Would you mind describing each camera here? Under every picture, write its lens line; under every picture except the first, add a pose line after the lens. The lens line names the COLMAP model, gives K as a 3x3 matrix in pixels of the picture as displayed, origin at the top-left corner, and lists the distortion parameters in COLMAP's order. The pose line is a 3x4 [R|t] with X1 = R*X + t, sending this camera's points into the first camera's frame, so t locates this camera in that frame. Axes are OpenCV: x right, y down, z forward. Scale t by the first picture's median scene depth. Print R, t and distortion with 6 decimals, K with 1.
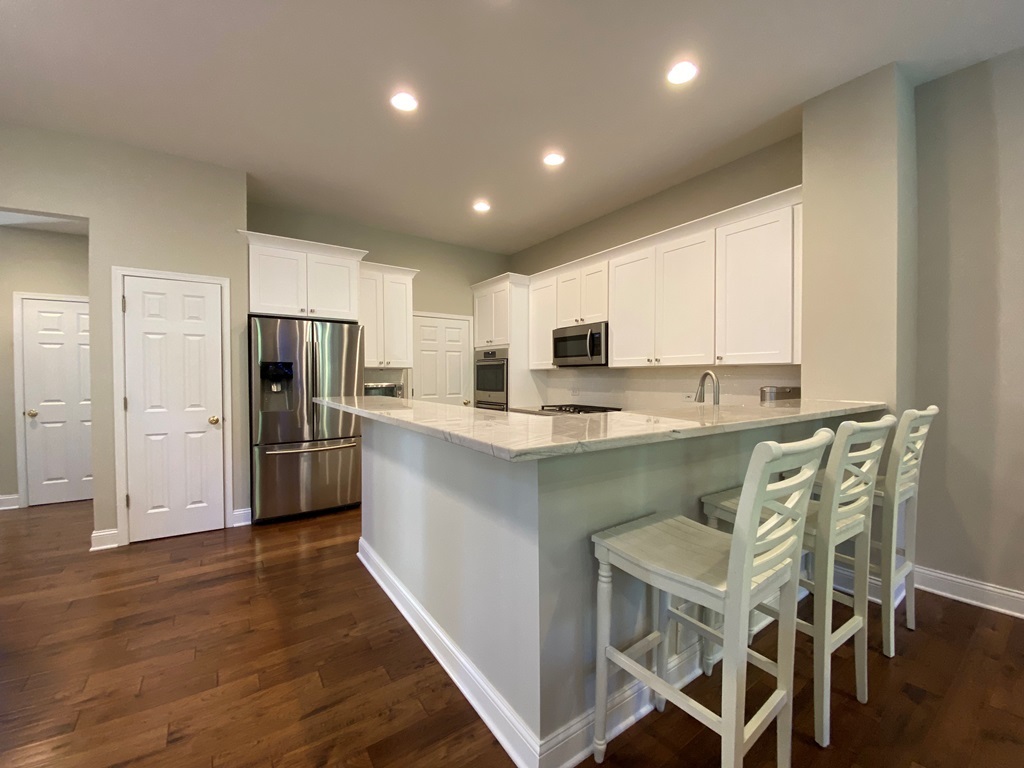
lens RADIAL K [[409.6, 0, 512.0], [0, 409.6, 384.0], [0, 0, 1]] dist [0.029787, -0.026224]
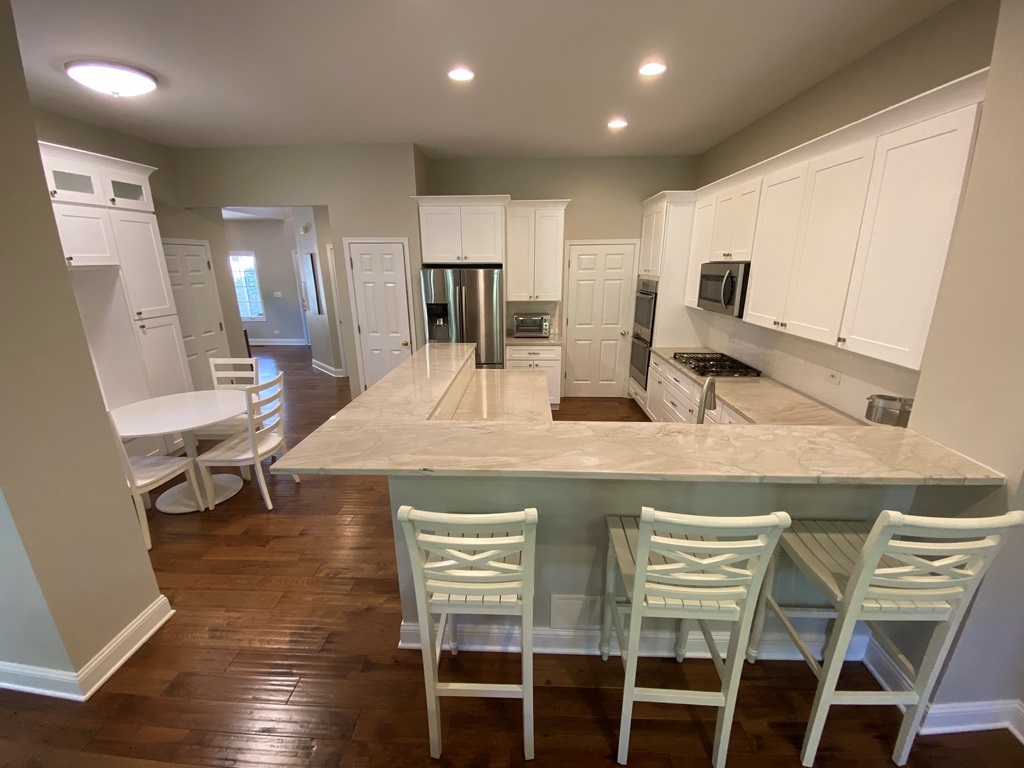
lens RADIAL K [[420.8, 0, 512.0], [0, 420.8, 384.0], [0, 0, 1]] dist [-0.001447, -0.015221]
pose [[0.792481, 0.164271, -0.587357, 0.374043], [-0.003993, 0.964421, 0.264340, -0.134812], [0.609883, -0.207139, 0.764942, 0.070009]]
